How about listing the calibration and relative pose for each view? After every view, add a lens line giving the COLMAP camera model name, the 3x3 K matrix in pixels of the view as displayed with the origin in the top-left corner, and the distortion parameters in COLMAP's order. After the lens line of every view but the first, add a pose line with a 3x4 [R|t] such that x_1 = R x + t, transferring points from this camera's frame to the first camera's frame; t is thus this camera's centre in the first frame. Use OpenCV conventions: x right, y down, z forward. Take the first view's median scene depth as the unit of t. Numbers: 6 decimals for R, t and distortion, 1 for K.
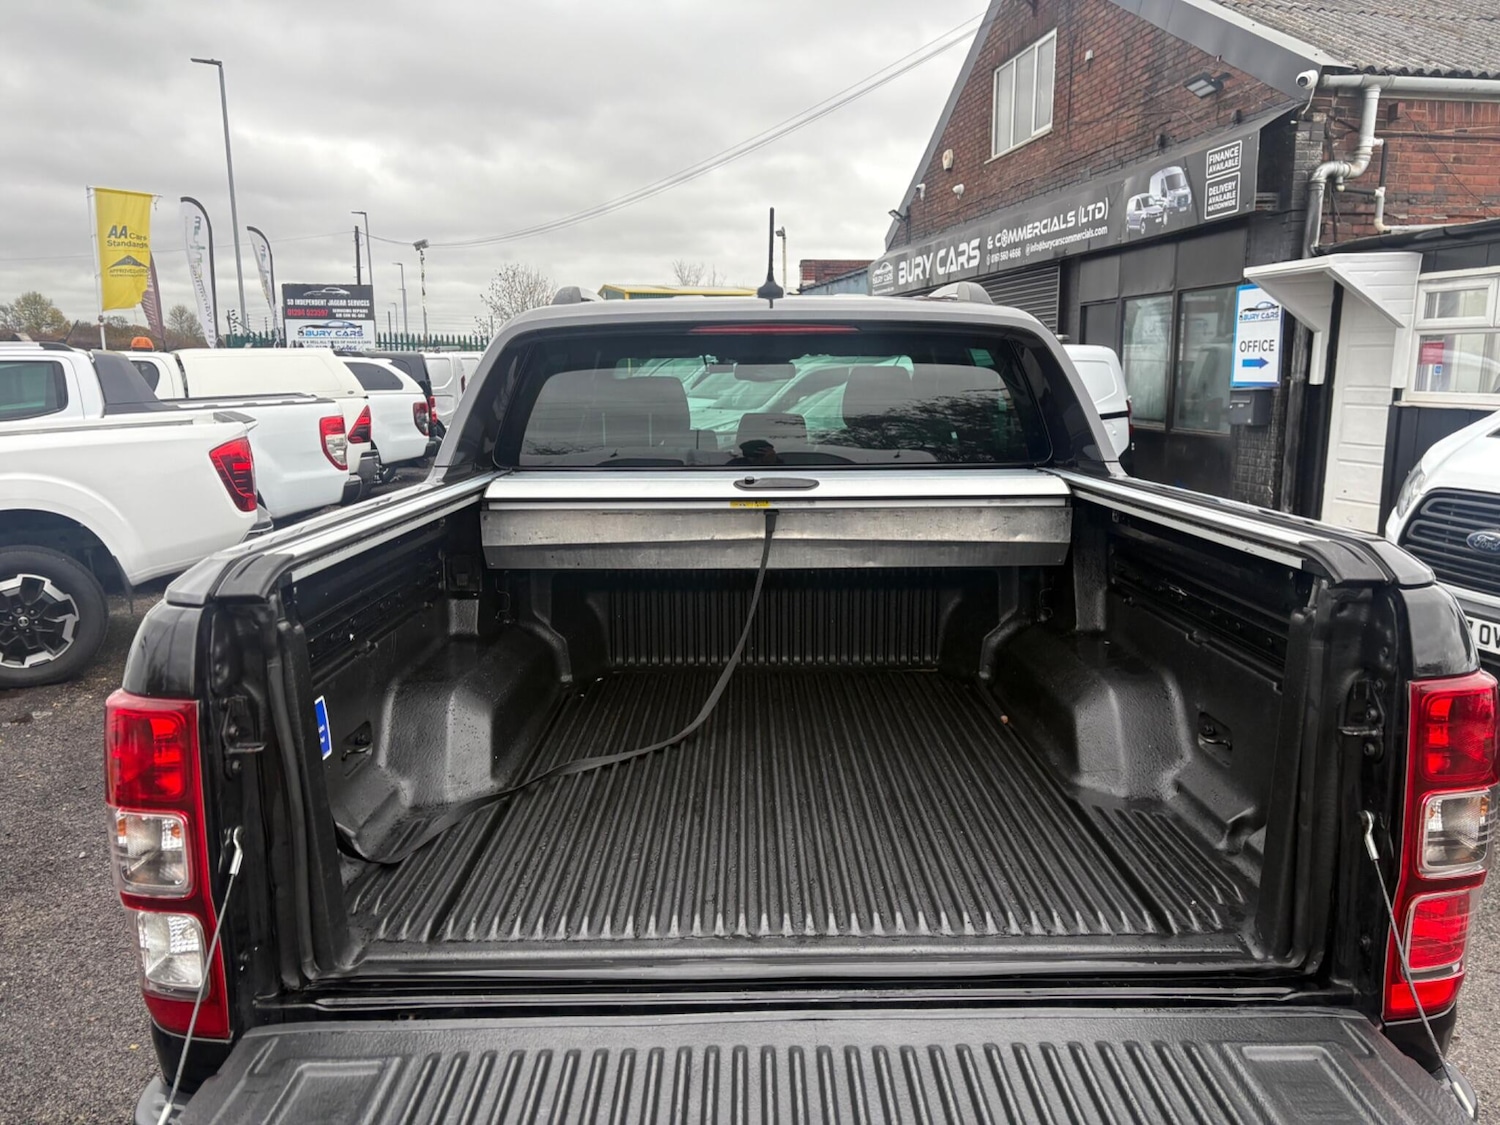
lens RADIAL K [[1133.7, 0, 744.1], [0, 1133.7, 568.4], [0, 0, 1]] dist [0.057378, -0.069429]
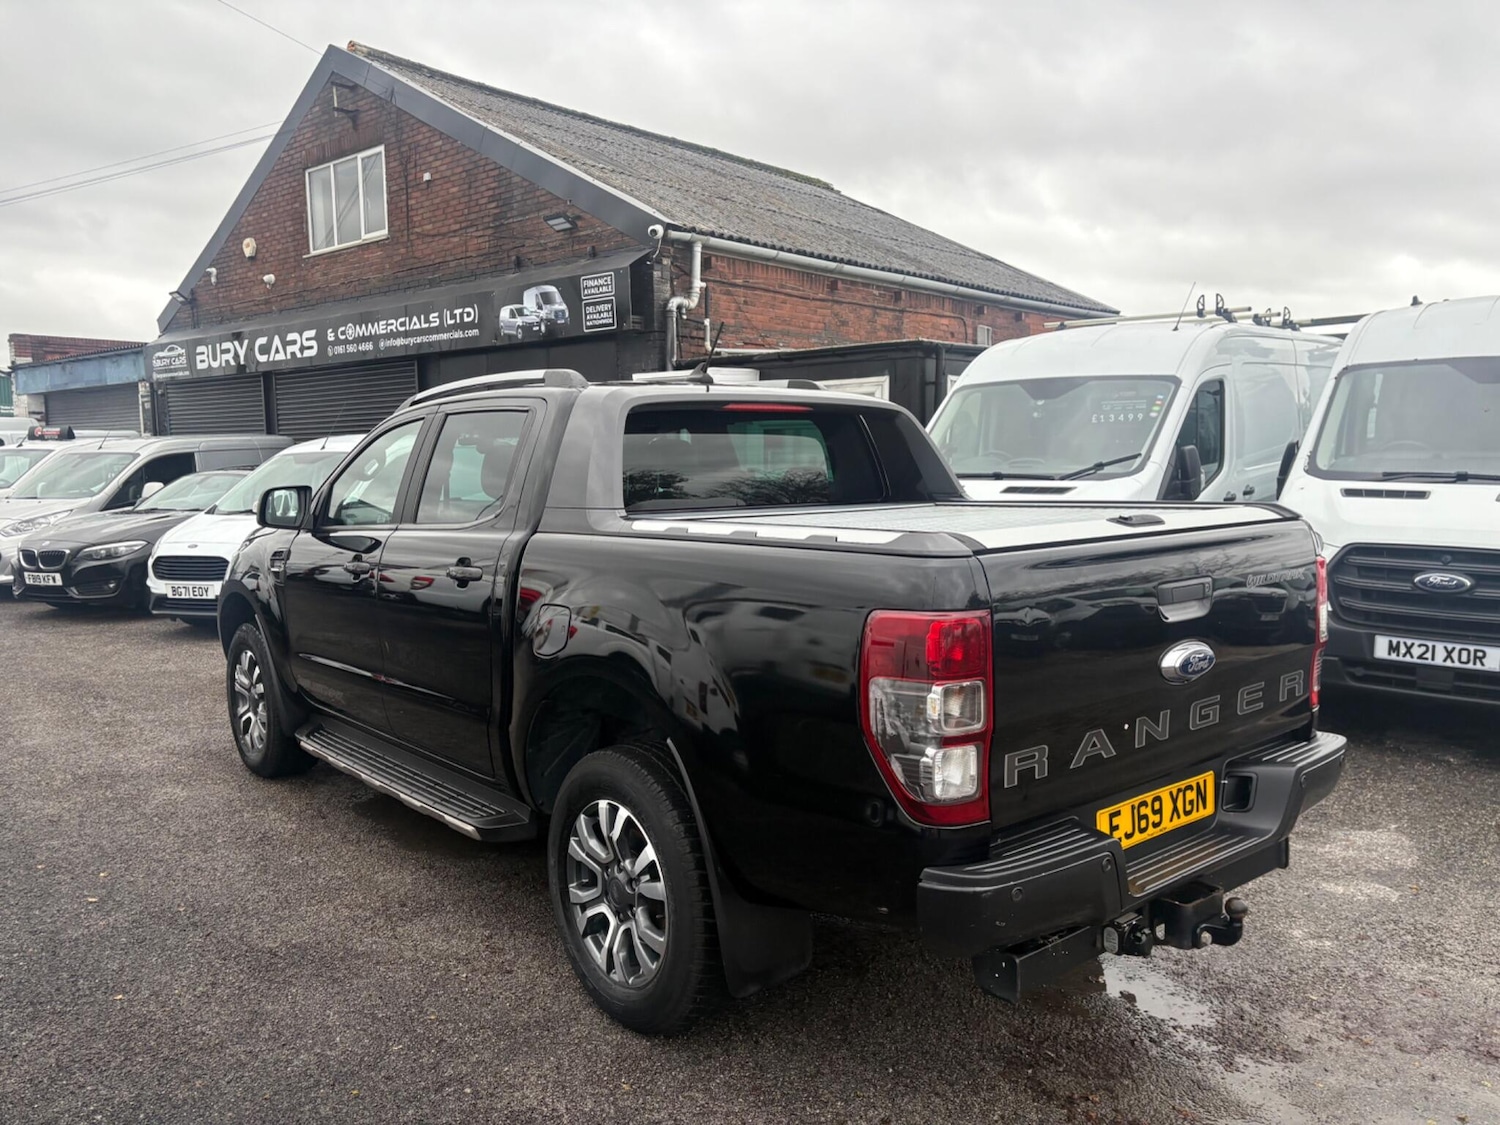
lens RADIAL K [[1136.6, 0, 749.6], [0, 1136.6, 562.3], [0, 0, 1]] dist [0.045425, -0.044222]
pose [[0.768731, -0.061406, 0.636617, -0.244077], [0.115631, 0.992321, -0.043912, 0.010463], [-0.629032, 0.107369, 0.769929, -0.013260]]
